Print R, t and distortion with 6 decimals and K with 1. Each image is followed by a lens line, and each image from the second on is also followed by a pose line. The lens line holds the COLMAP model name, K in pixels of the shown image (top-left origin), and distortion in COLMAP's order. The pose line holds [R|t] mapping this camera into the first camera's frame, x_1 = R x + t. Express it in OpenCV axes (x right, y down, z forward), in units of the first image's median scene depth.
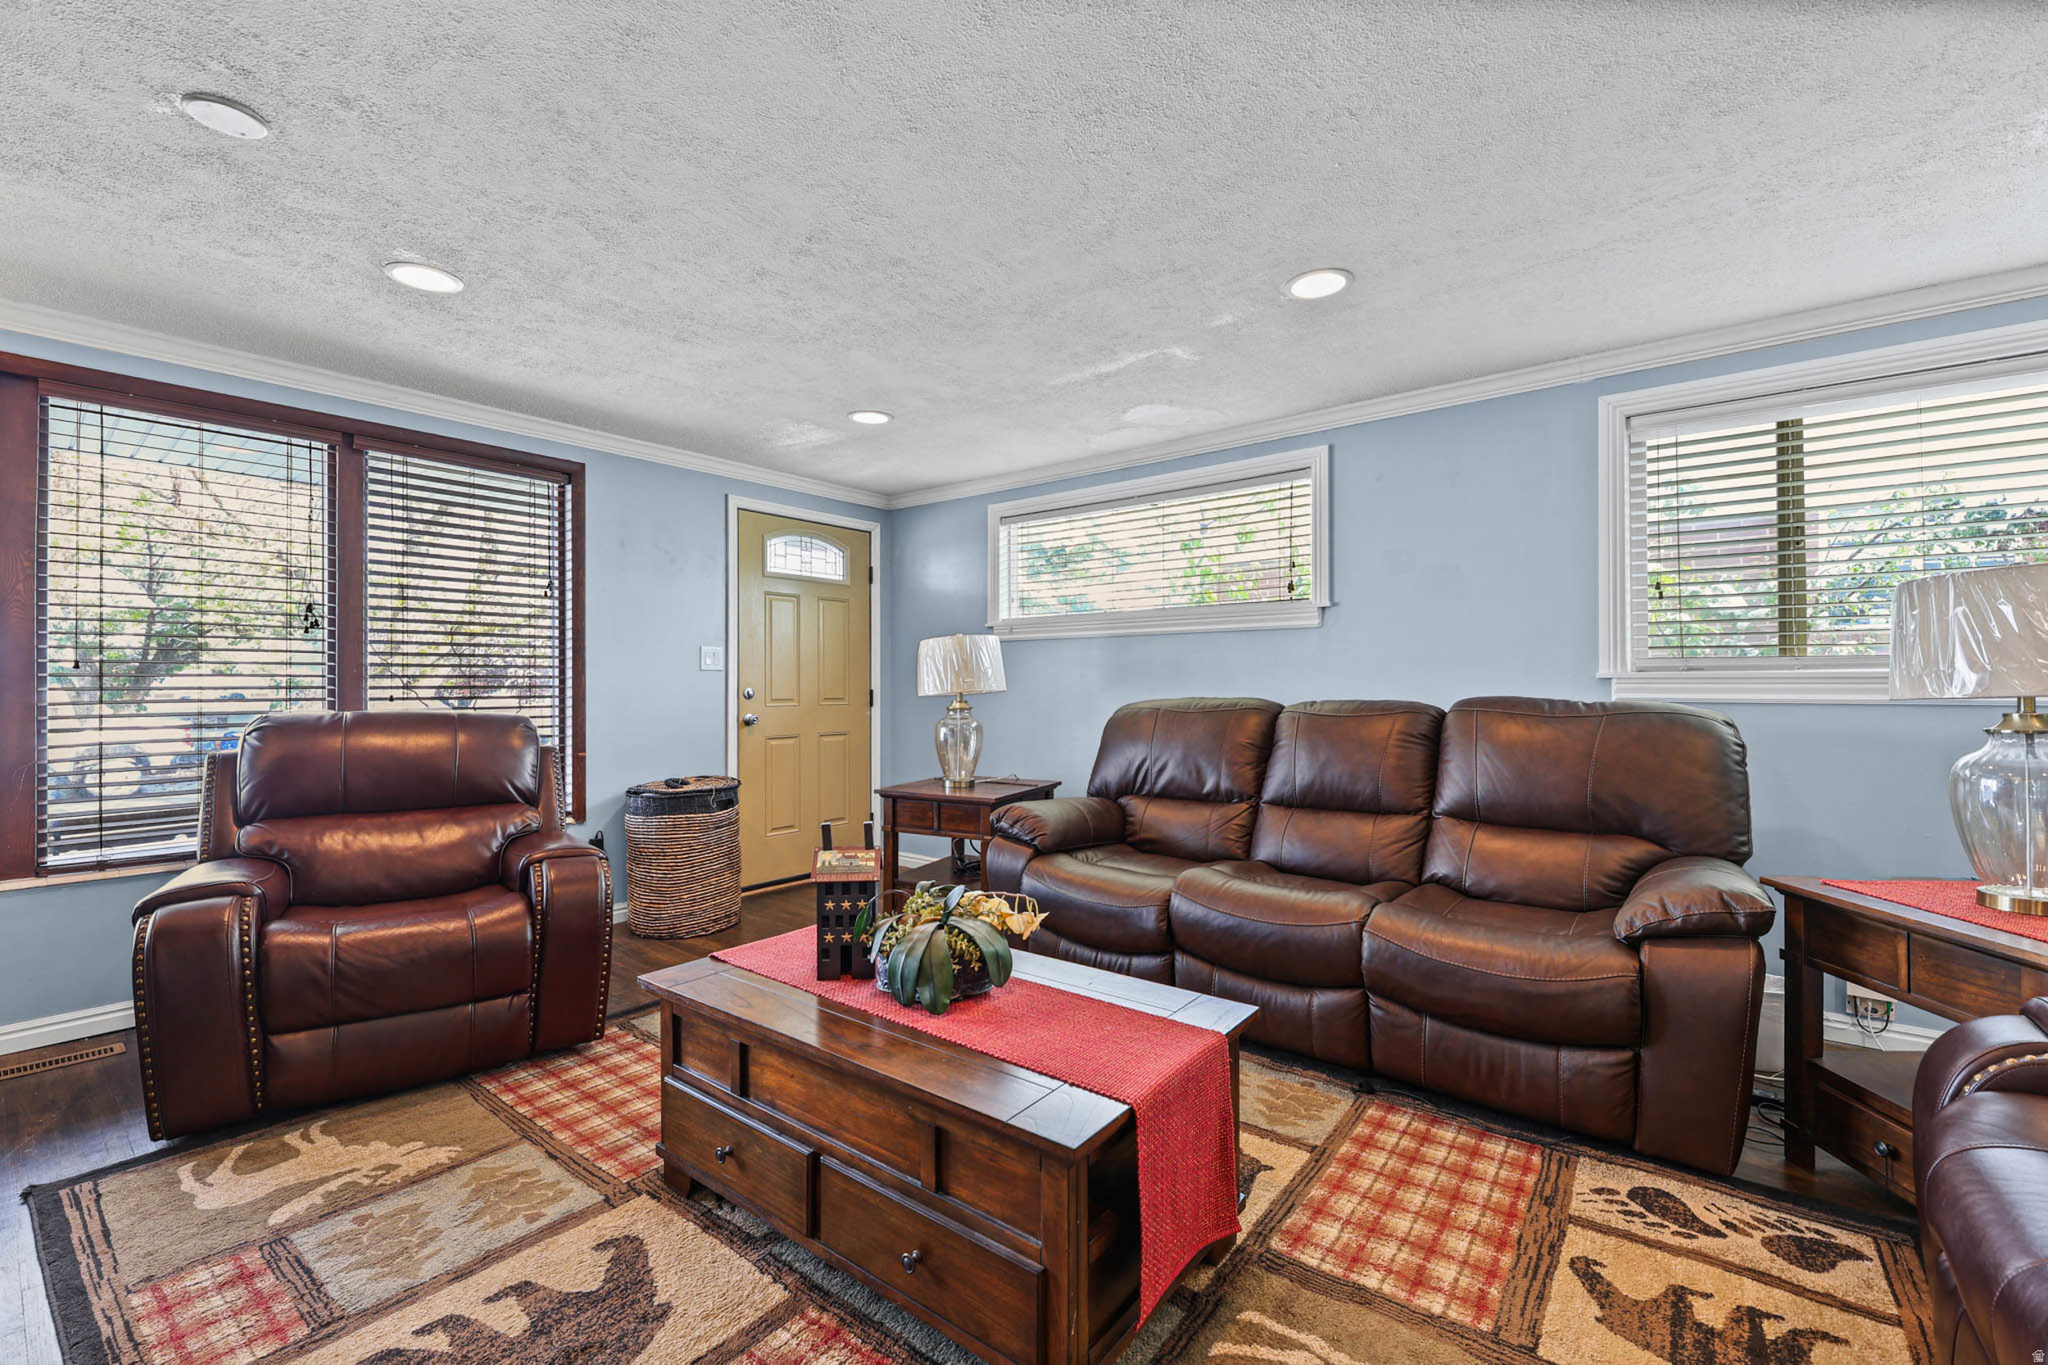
lens RADIAL K [[841.6, 0, 1056.9], [0, 841.6, 693.9], [0, 0, 1]] dist [0.000398, -0.000677]
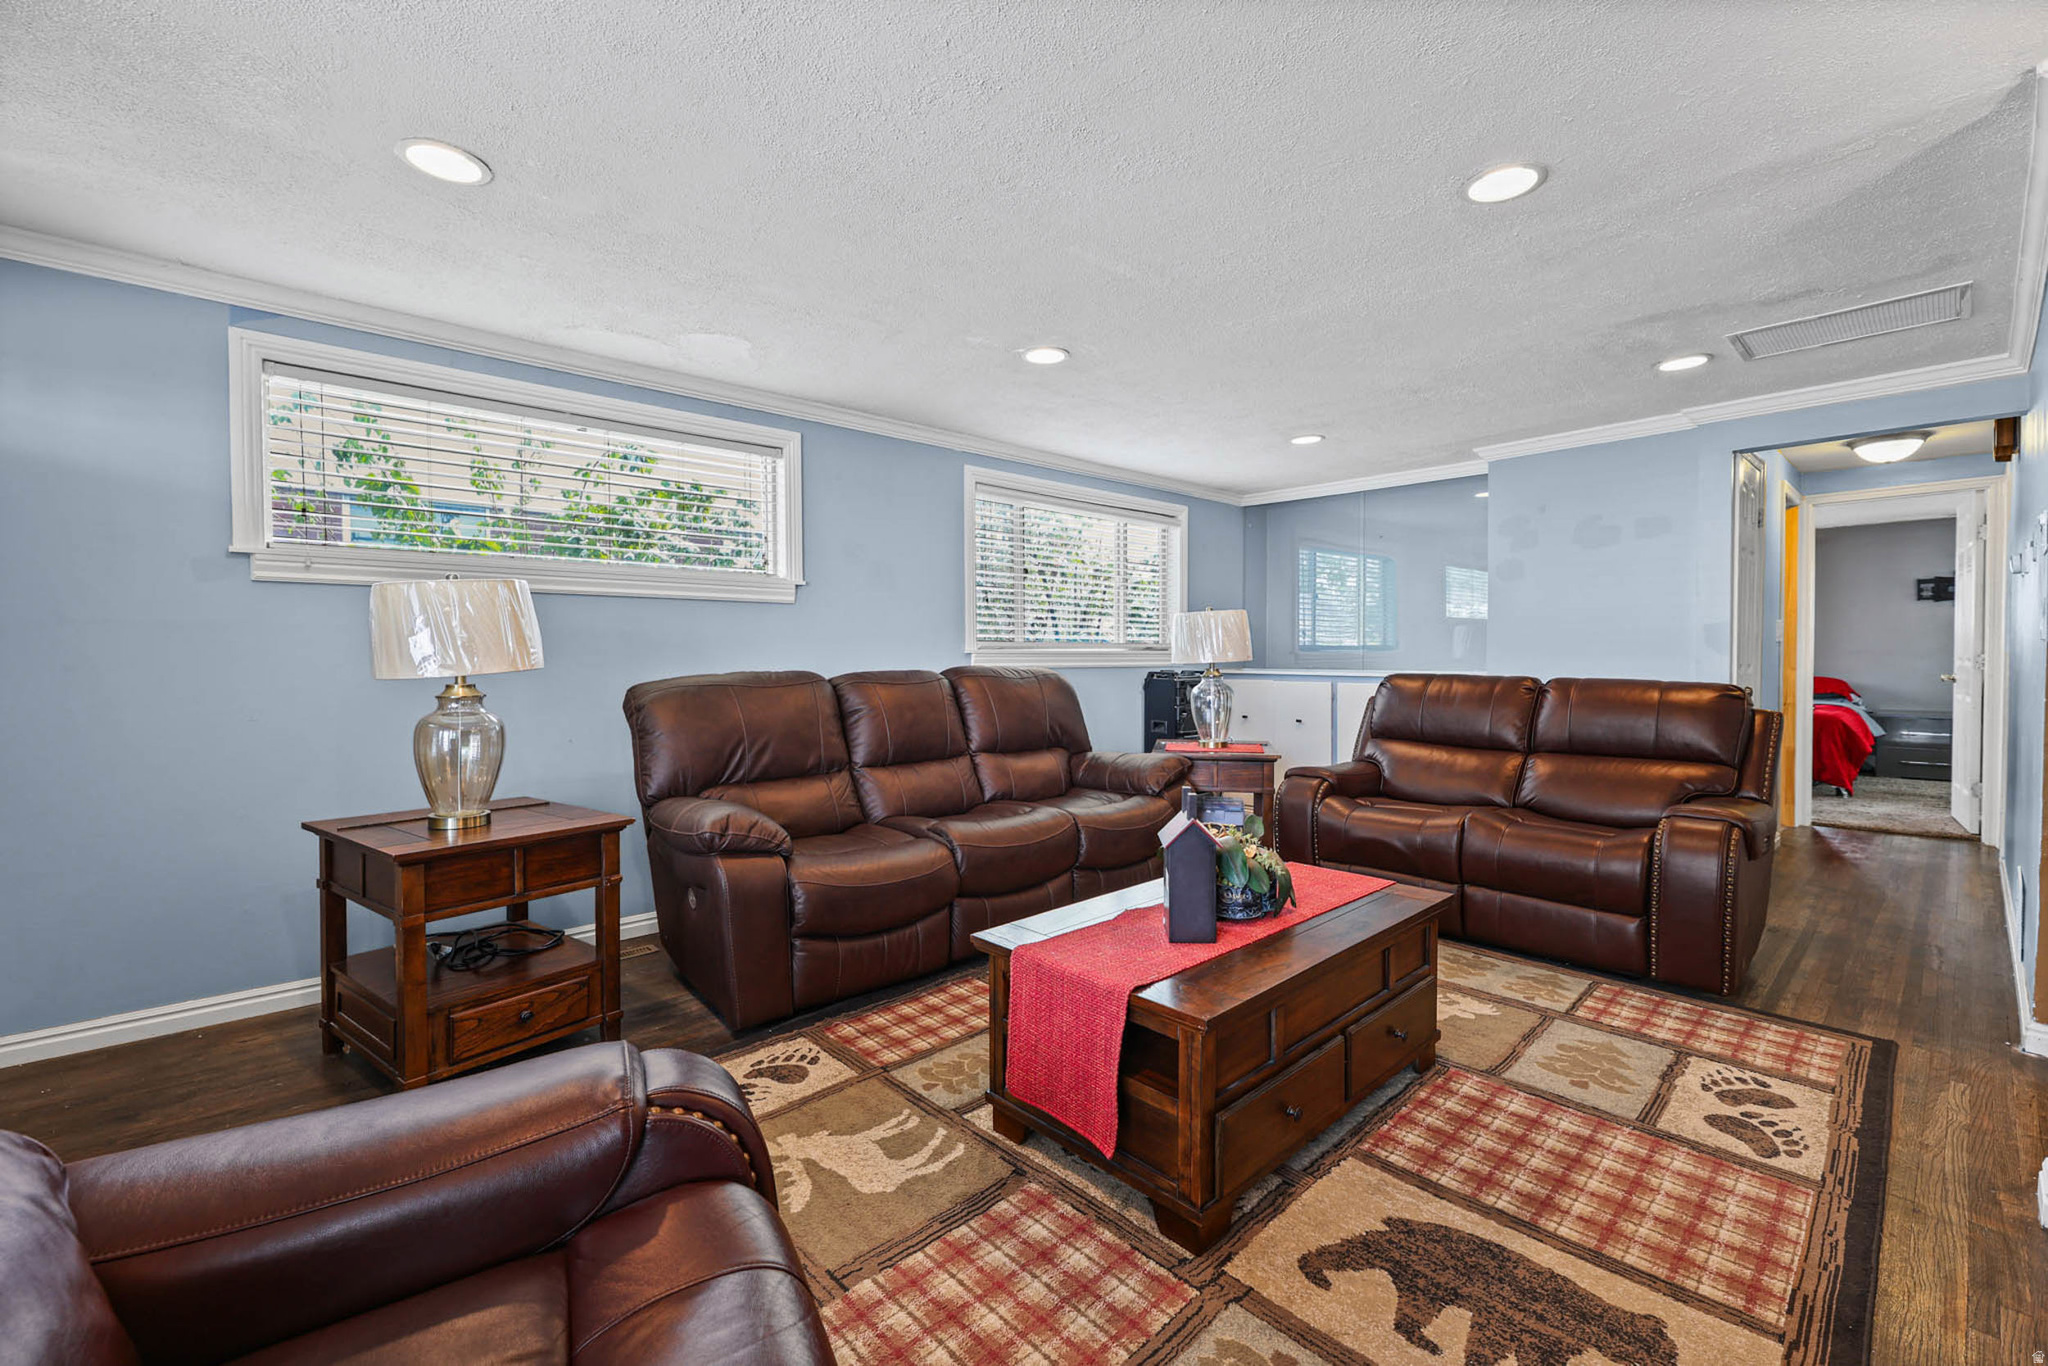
lens RADIAL K [[841.6, 0, 996.9], [0, 841.6, 691.1], [0, 0, 1]] dist [0.000398, -0.000677]
pose [[0.197518, -0.040361, 0.979468, -1.196437], [0.013179, 0.999171, 0.038515, -0.011543], [-0.980211, 0.005301, 0.197886, 0.947623]]
